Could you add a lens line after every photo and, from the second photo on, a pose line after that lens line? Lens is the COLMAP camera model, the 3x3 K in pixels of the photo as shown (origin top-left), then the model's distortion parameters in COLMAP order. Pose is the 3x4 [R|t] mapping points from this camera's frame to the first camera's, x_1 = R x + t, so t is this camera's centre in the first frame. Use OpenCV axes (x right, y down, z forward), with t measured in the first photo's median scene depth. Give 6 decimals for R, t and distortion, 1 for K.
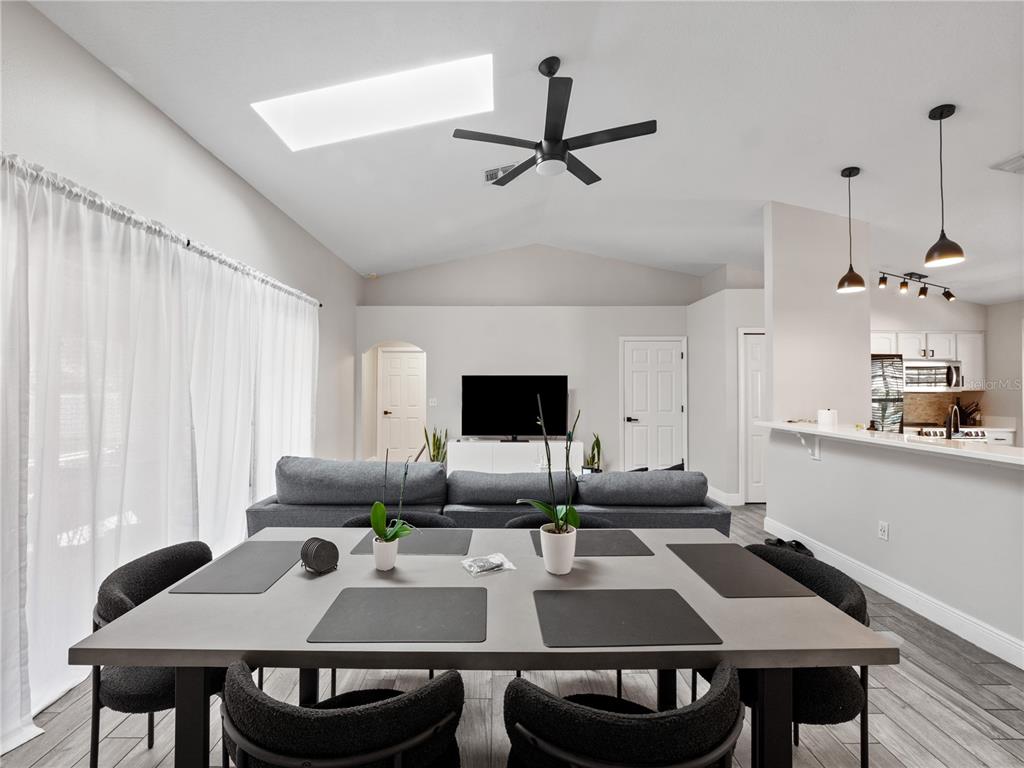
lens RADIAL K [[434.2, 0, 500.7], [0, 434.2, 383.5], [0, 0, 1]] dist [-0.000742, -0.000286]
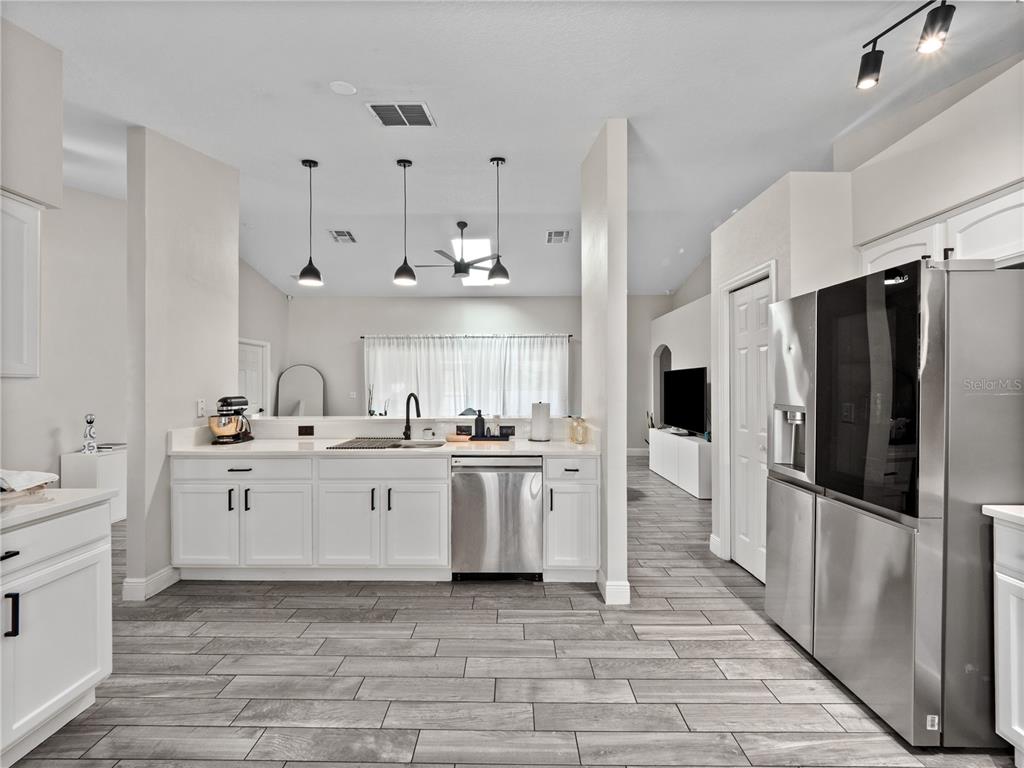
lens RADIAL K [[434.2, 0, 501.3], [0, 434.2, 383.5], [0, 0, 1]] dist [0.014087, -0.011903]
pose [[-0.028506, -0.006696, -0.999571, 1.532103], [0.013079, 0.999889, -0.007071, 0.024154], [0.999508, -0.013275, -0.028415, 0.872424]]
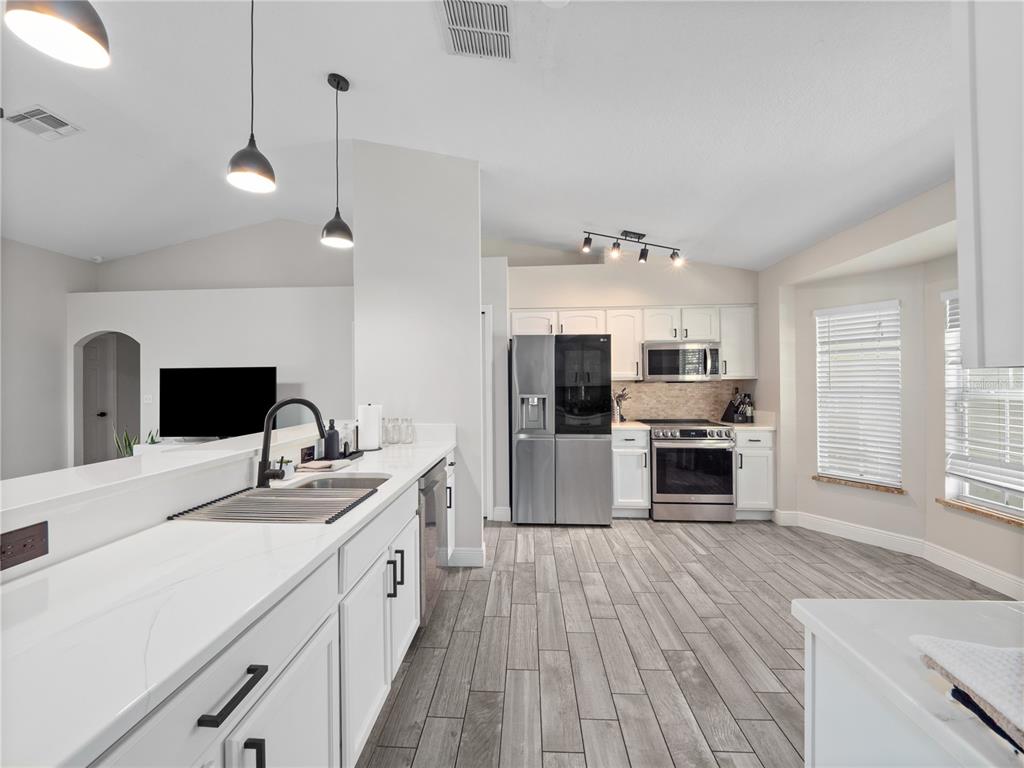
lens RADIAL K [[434.2, 0, 501.3], [0, 434.2, 383.5], [0, 0, 1]] dist [0.014087, -0.011903]
pose [[0.997844, -0.010618, -0.064764, 0.957104], [0.011202, 0.999900, 0.008668, 0.017606], [0.064665, -0.009375, 0.997863, 0.234492]]
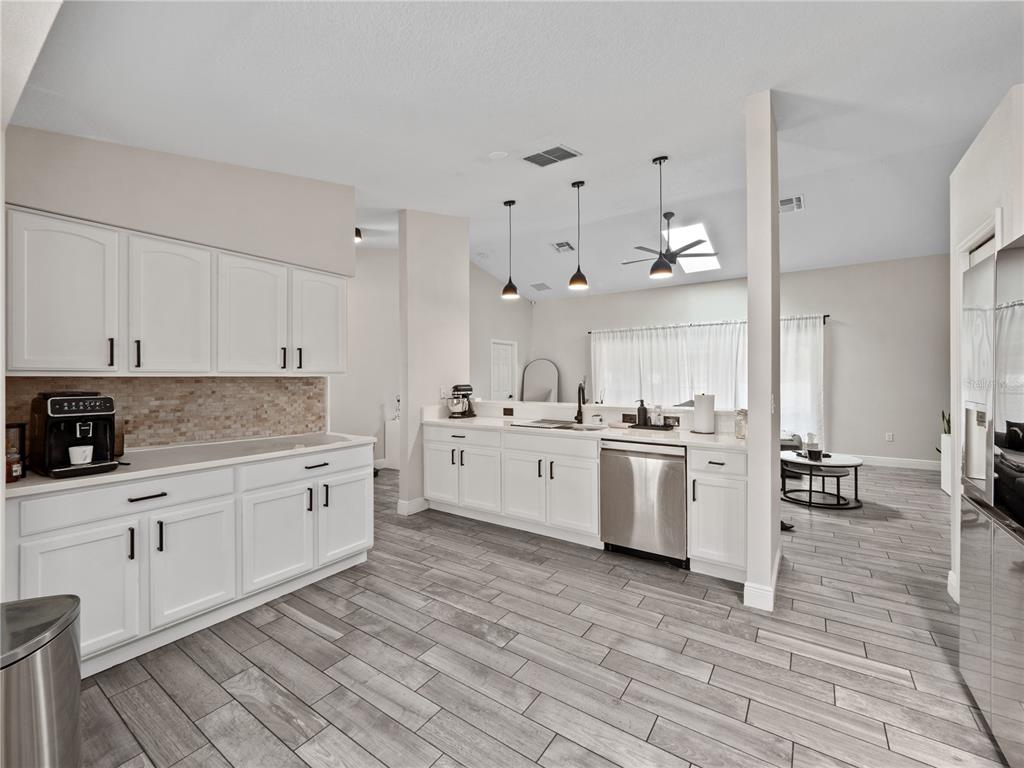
lens RADIAL K [[431.1, 0, 504.2], [0, 431.1, 376.4], [0, 0, 1]] dist [-0.001102, -0.000505]
pose [[-0.580309, -0.000859, -0.814396, 1.578129], [0.010418, 0.999910, -0.008478, 0.025658], [0.814330, -0.013404, -0.580247, 1.089459]]
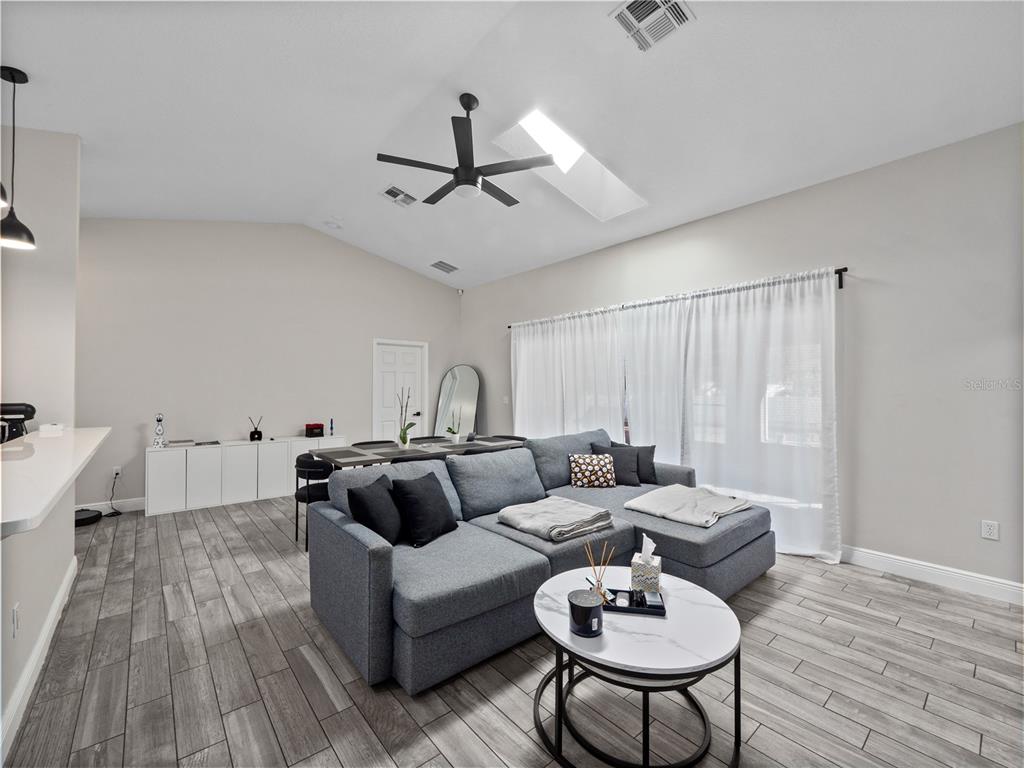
lens RADIAL K [[431.1, 0, 504.2], [0, 431.1, 376.4], [0, 0, 1]] dist [-0.001102, -0.000505]
pose [[-0.772812, -0.017853, -0.634384, 0.535684], [0.003980, 0.999448, -0.032976, 0.018939], [0.634622, -0.028009, -0.772315, 1.360791]]
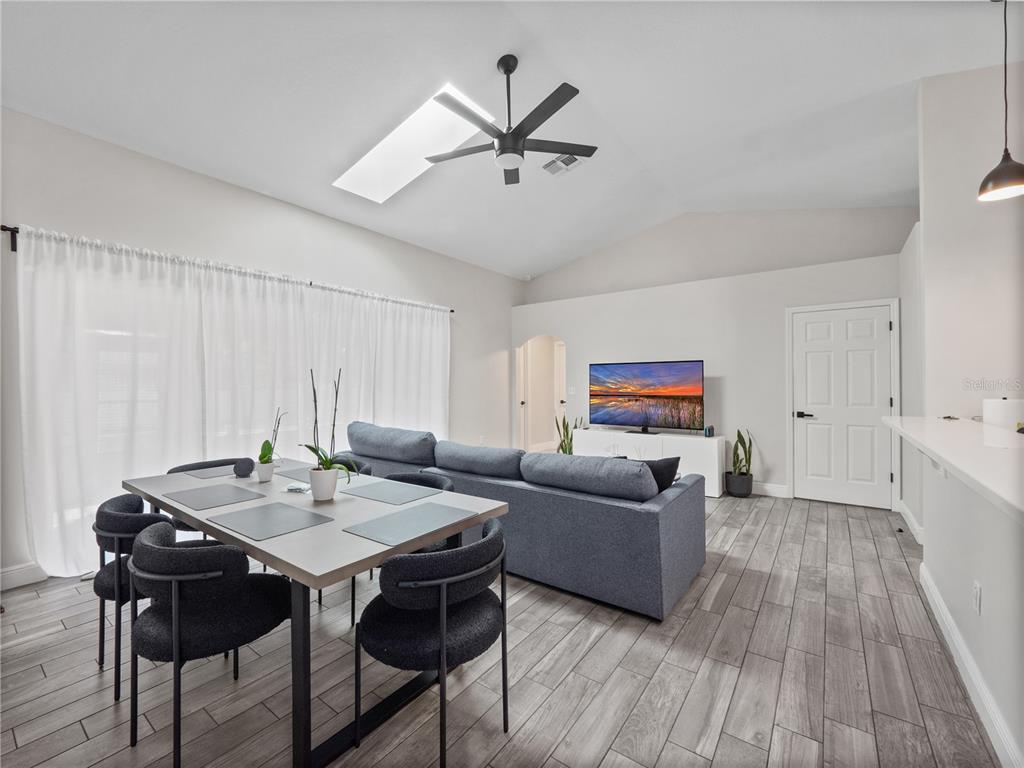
lens RADIAL K [[434.2, 0, 501.3], [0, 434.2, 383.5], [0, 0, 1]] dist [0.014087, -0.011903]
pose [[0.794780, -0.006274, -0.606865, 0.522065], [0.011320, 0.999926, 0.004488, 0.027608], [0.606792, -0.010436, 0.794792, 0.100639]]
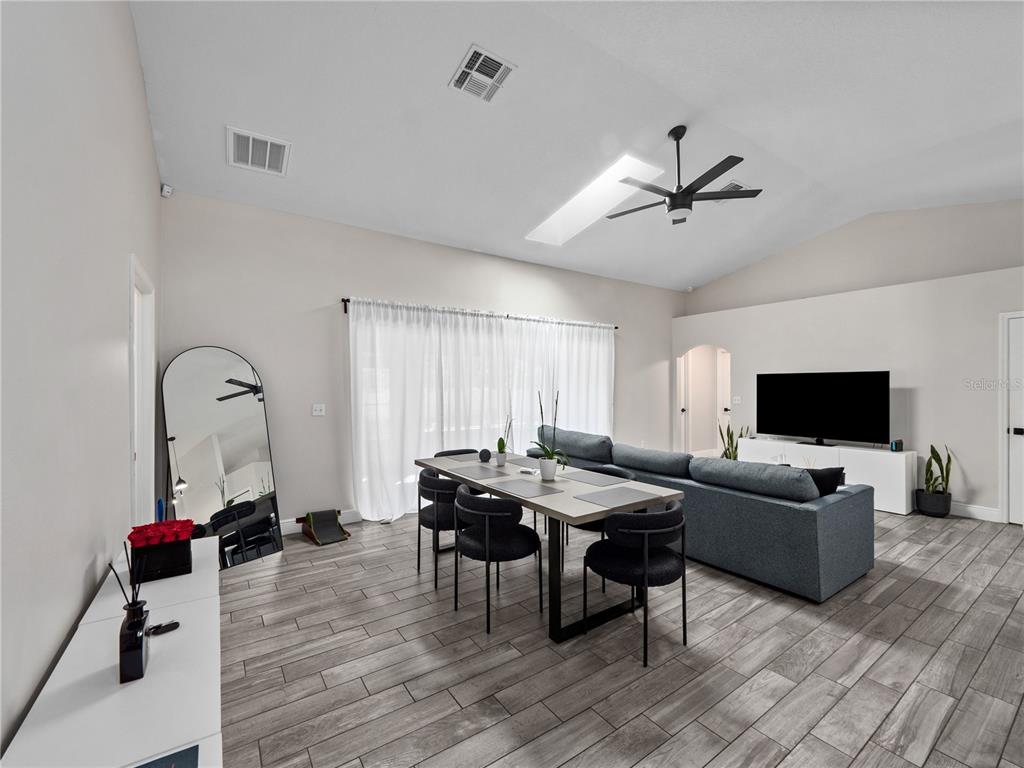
lens RADIAL K [[436.6, 0, 502.4], [0, 436.6, 388.4], [0, 0, 1]] dist [-0.006167, 0.000291]
pose [[0.554610, 0.000040, -0.832111, 0.629033], [0.011587, 0.999903, 0.007771, -0.001218], [0.832030, -0.013951, 0.554555, -0.100900]]
